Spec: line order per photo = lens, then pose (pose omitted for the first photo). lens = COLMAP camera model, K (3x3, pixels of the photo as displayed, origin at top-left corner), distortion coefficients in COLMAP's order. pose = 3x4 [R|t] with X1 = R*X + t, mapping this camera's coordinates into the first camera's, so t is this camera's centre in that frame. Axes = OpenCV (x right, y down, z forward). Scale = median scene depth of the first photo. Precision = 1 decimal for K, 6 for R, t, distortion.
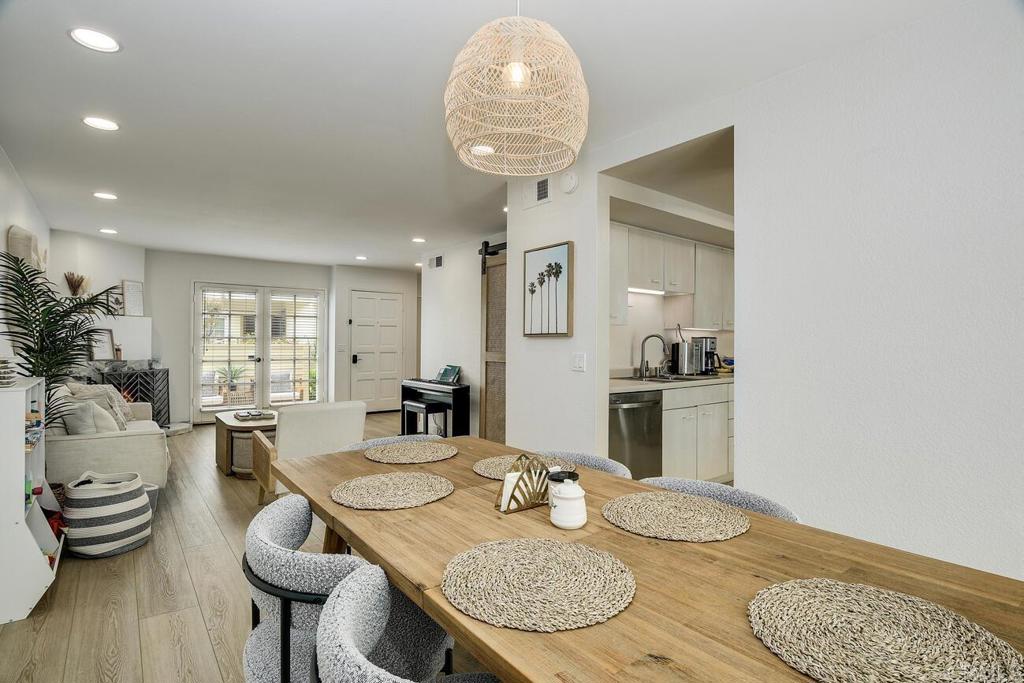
lens RADIAL K [[539.3, 0, 512.0], [0, 539.3, 341.5], [0, 0, 1]] dist [-0.004279, -0.001061]
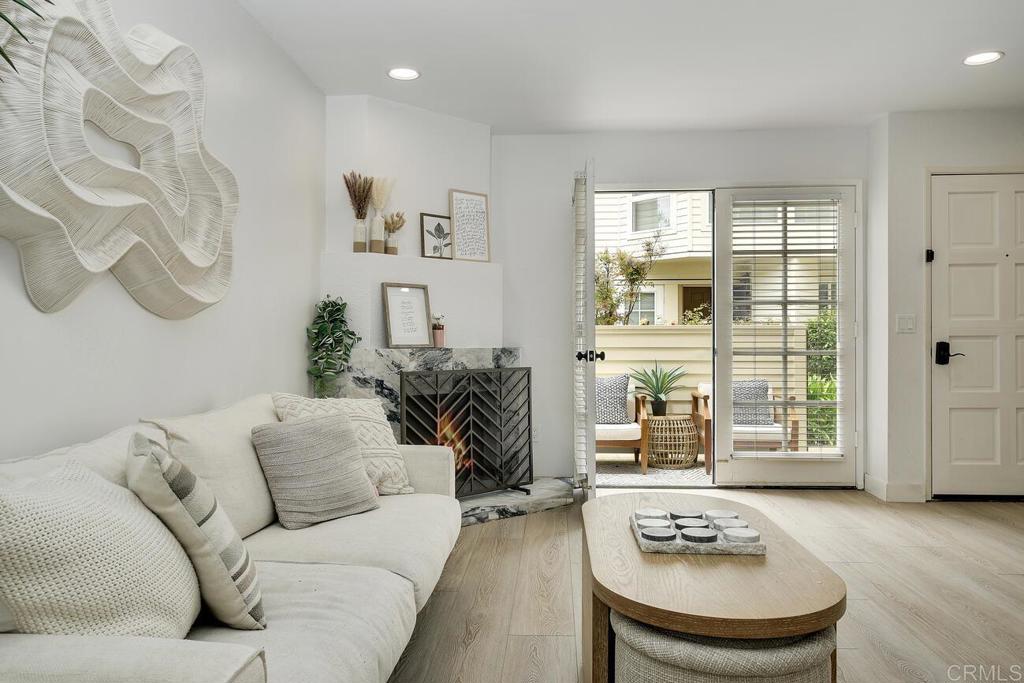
lens RADIAL K [[725.8, 0, 498.0], [0, 725.8, 339.2], [0, 0, 1]] dist [-0.000963, -0.000689]
pose [[0.751965, -0.009709, -0.659132, -0.235879], [0.007357, 0.999953, -0.006336, 0.029717], [0.659162, -0.000085, 0.752001, 0.503046]]
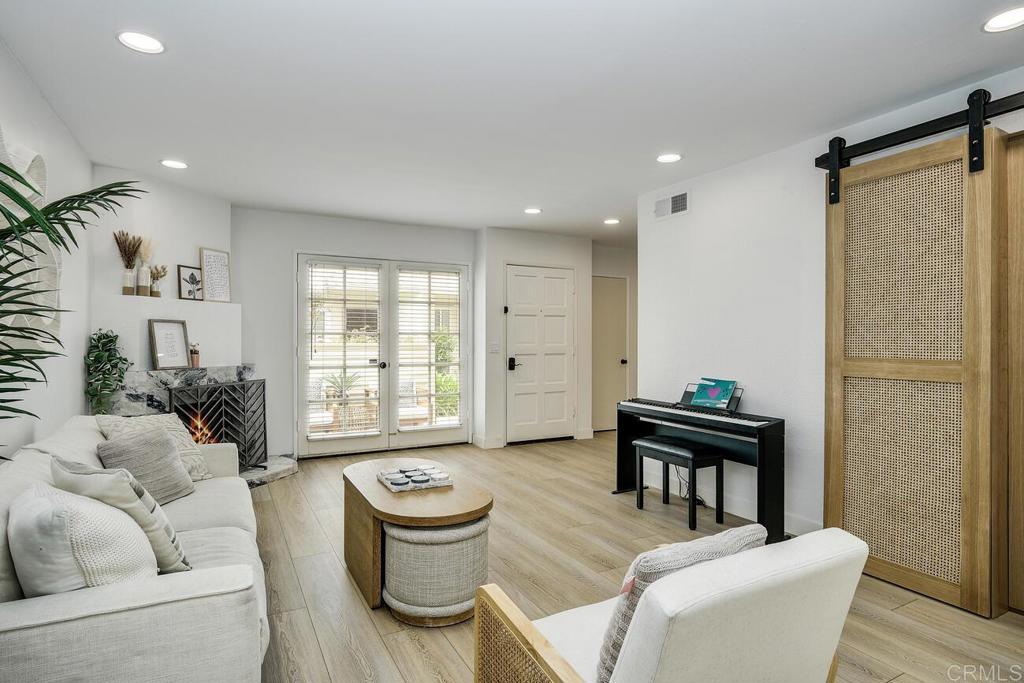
lens RADIAL K [[550.4, 0, 493.9], [0, 550.4, 344.0], [0, 0, 1]] dist [-0.003350, -0.001425]
pose [[0.984892, -0.002555, -0.173153, -0.239111], [0.004312, 0.999943, 0.009770, 0.000598], [0.173118, -0.010369, 0.984846, 0.376786]]
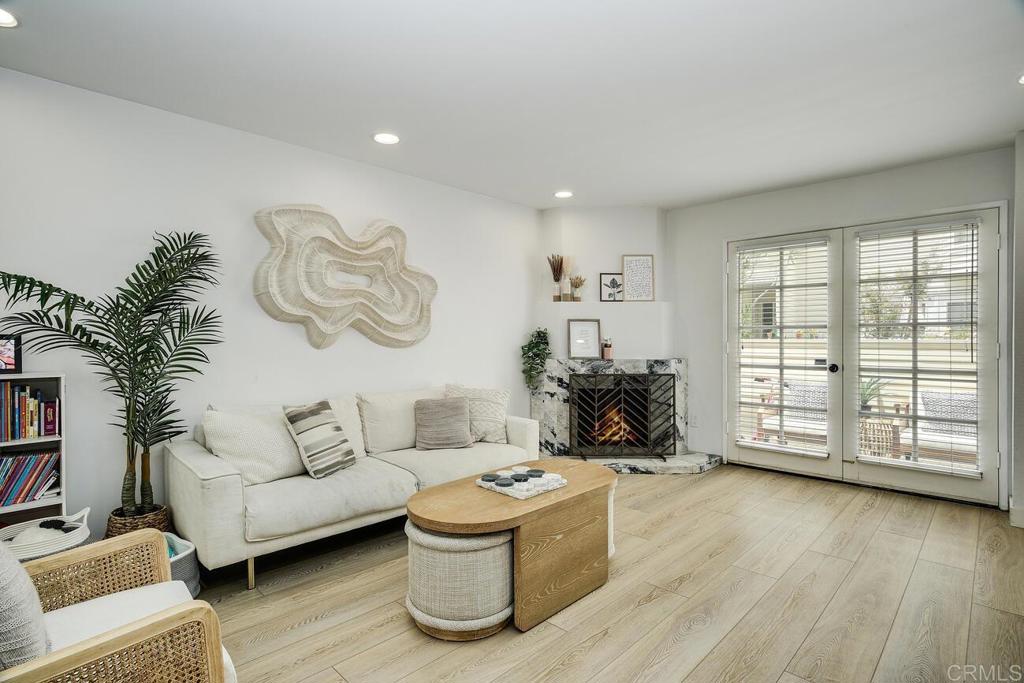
lens RADIAL K [[504.6, 0, 512.0], [0, 504.6, 341.5], [0, 0, 1]] dist [-0.000253, -0.000236]
pose [[0.147162, -0.003393, -0.989107, -0.029748], [0.001833, 0.999993, -0.003158, 0.011043], [0.989111, -0.001349, 0.147168, 0.713878]]
